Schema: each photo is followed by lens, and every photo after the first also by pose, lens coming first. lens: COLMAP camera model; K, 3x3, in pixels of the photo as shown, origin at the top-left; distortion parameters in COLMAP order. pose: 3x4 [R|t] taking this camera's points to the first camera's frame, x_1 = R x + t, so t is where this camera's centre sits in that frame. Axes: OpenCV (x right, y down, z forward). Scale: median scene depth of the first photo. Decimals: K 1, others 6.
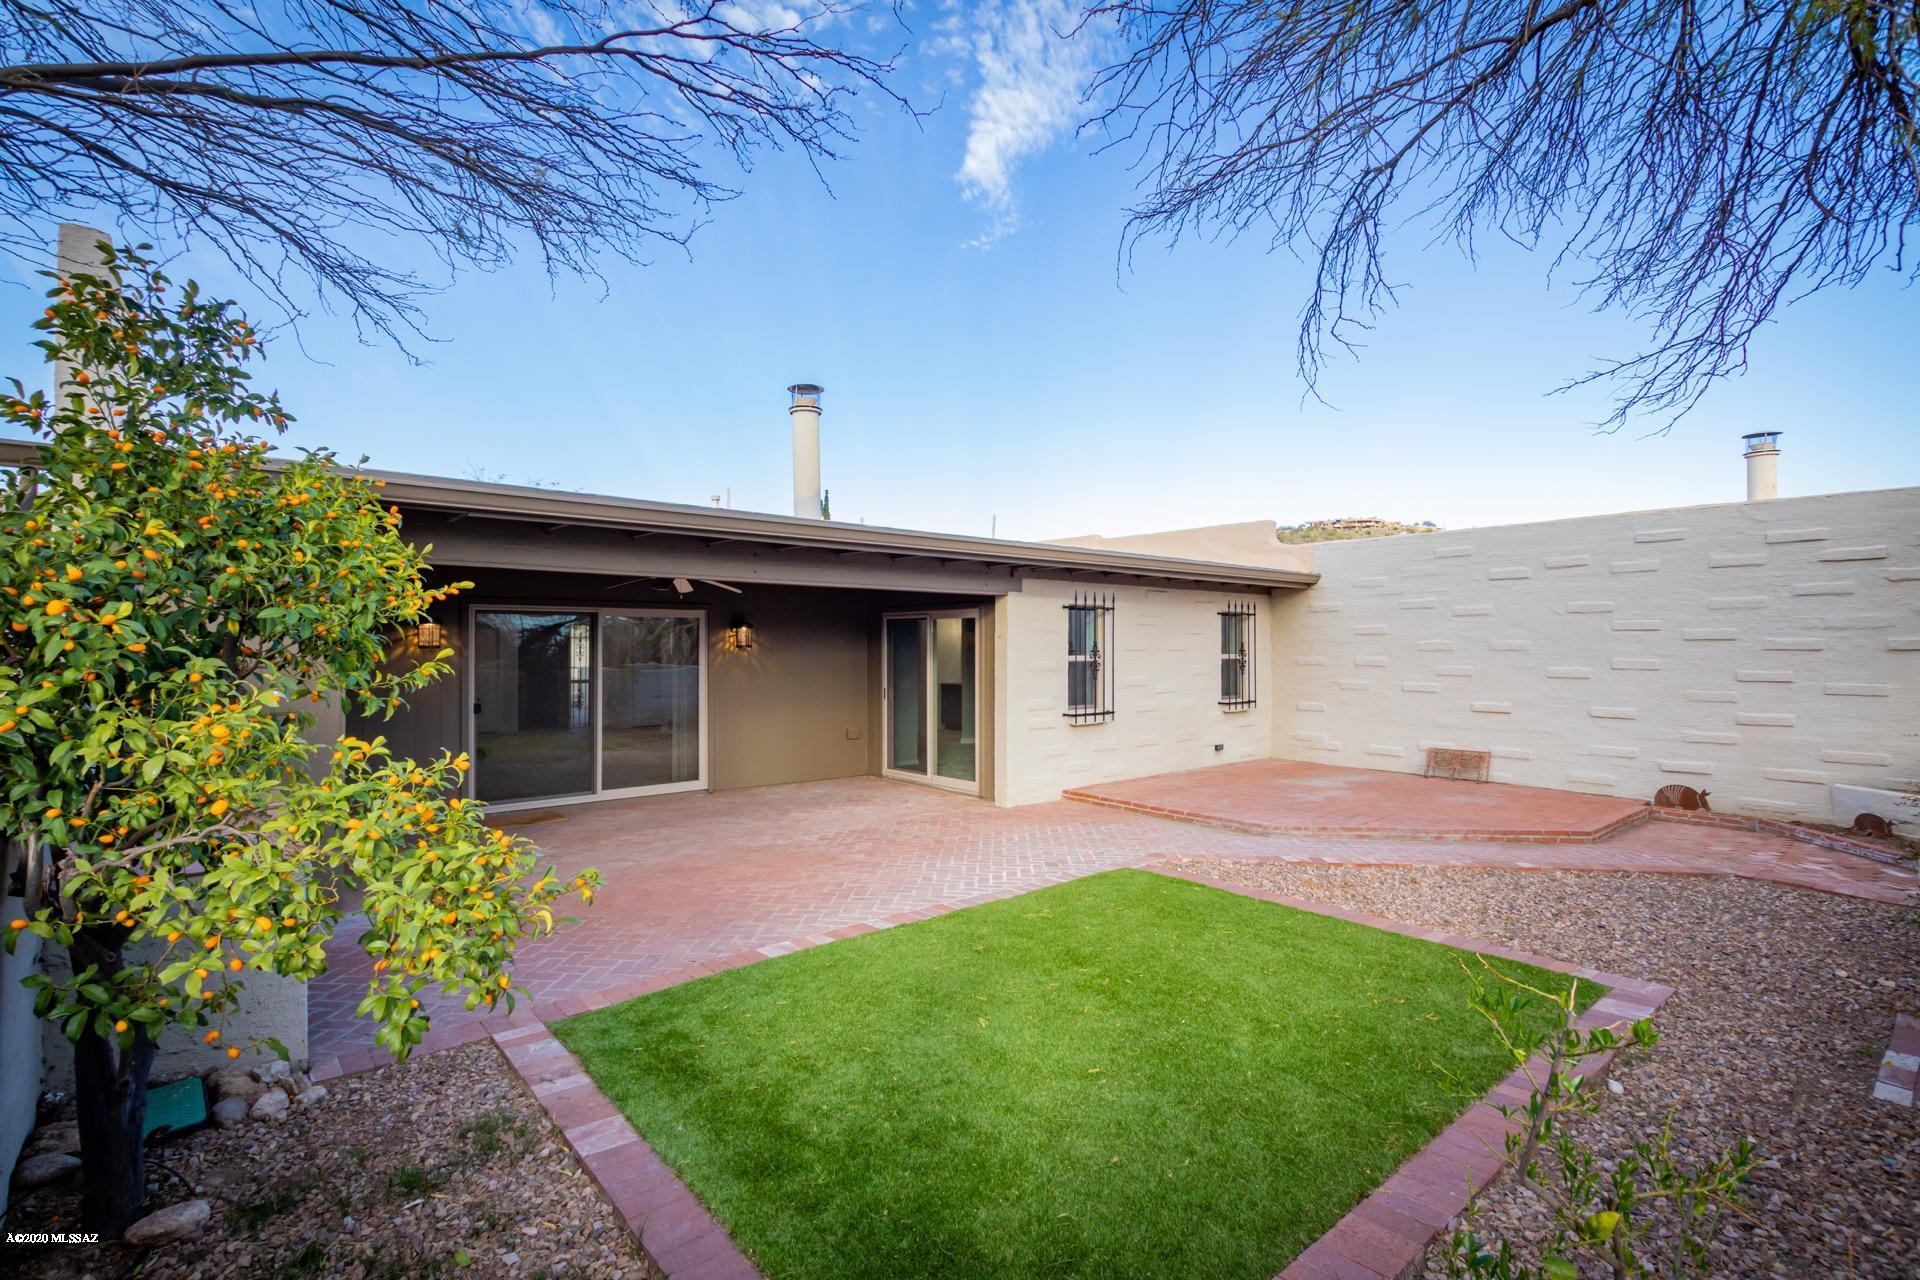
lens RADIAL K [[901.7, 0, 964.5], [0, 901.7, 641.4], [0, 0, 1]] dist [0.014891, -0.004117]
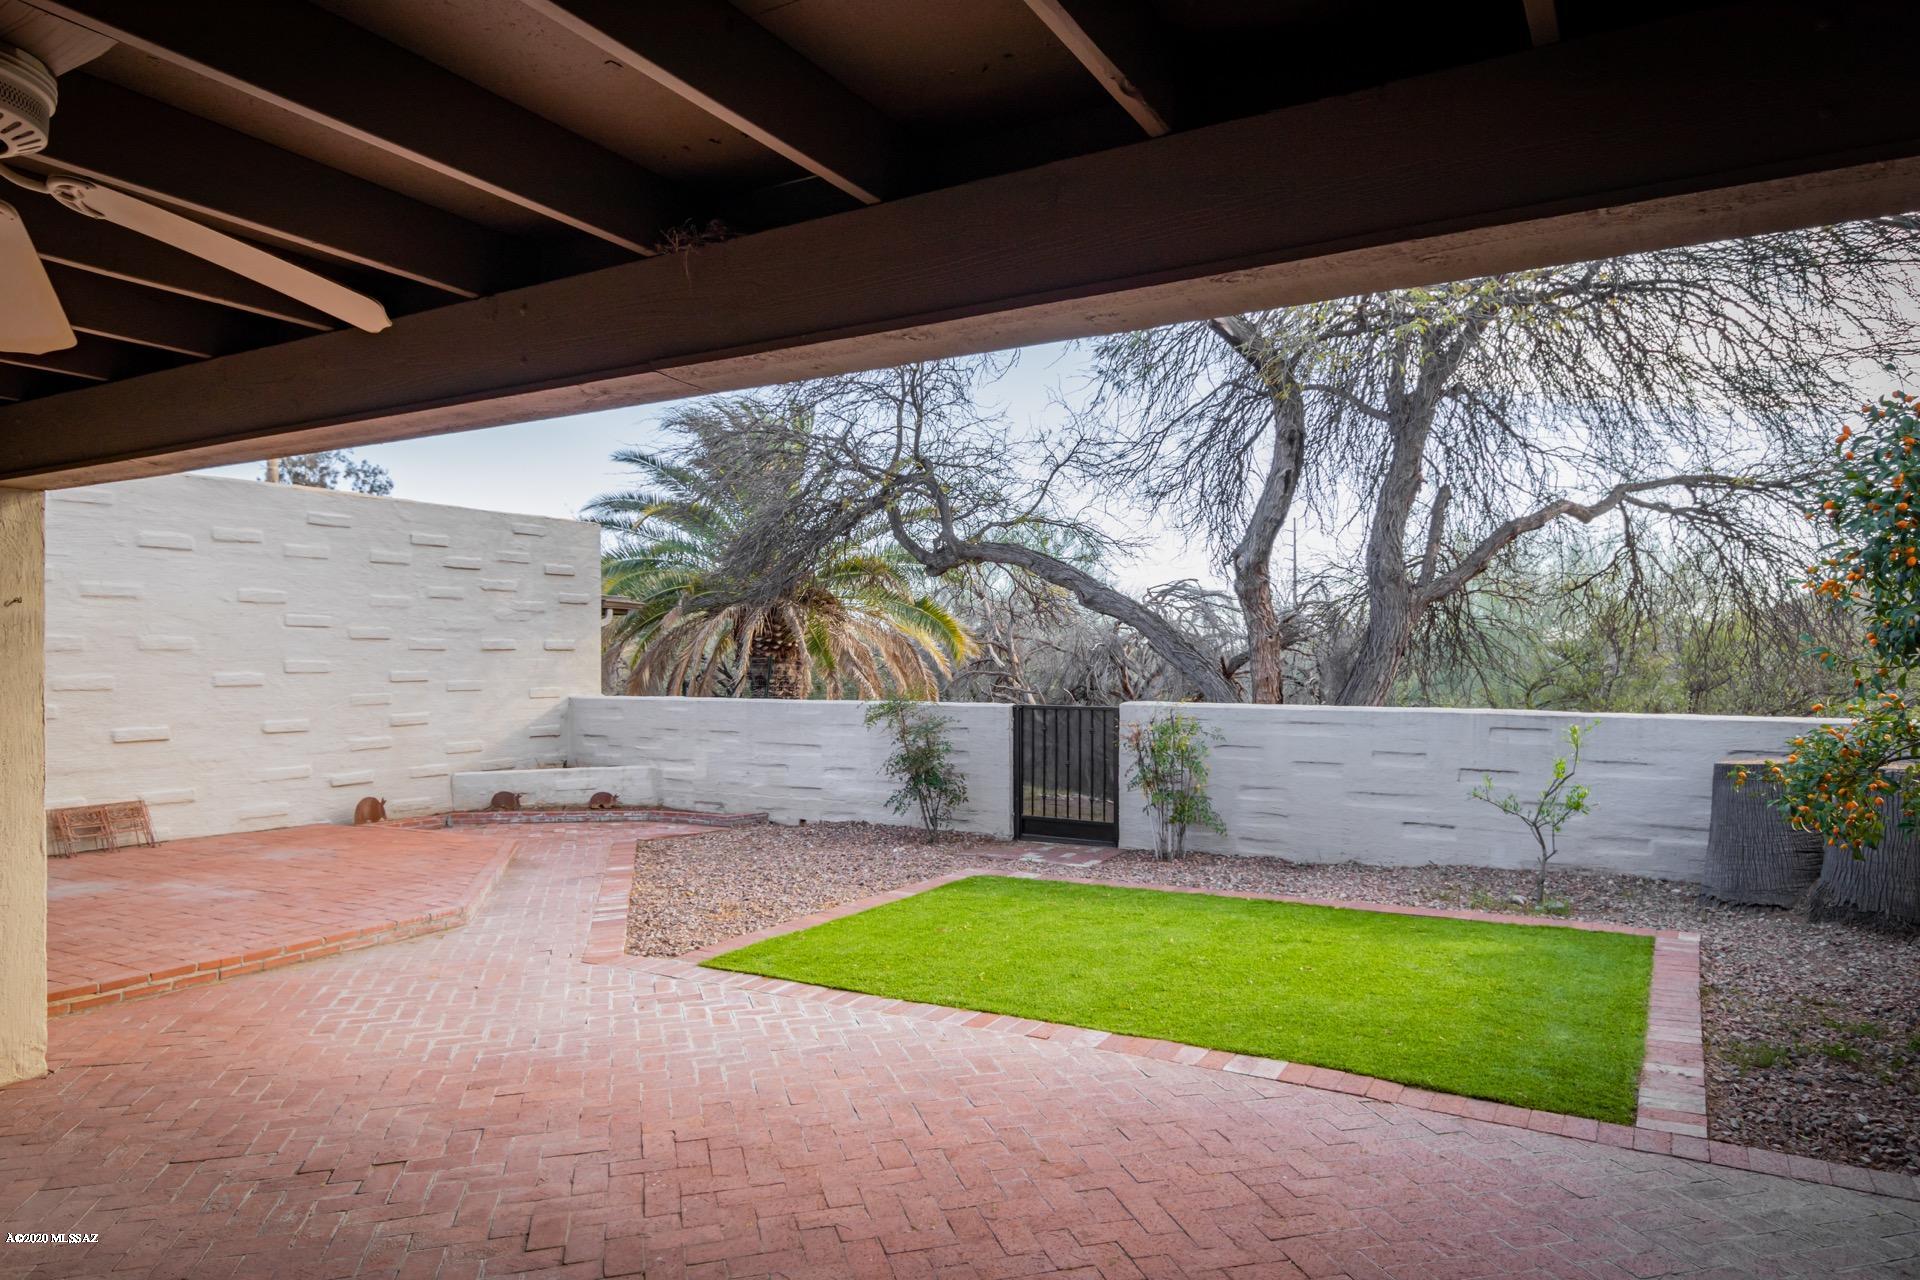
lens RADIAL K [[1194.5, 0, 962.6], [0, 1194.5, 647.2], [0, 0, 1]] dist [0.001746, 0.000295]
pose [[-0.338461, 0.007933, 0.940947, -0.562702], [-0.002836, 0.999951, -0.009450, 0.017421], [-0.940976, -0.005867, -0.338422, 0.865252]]
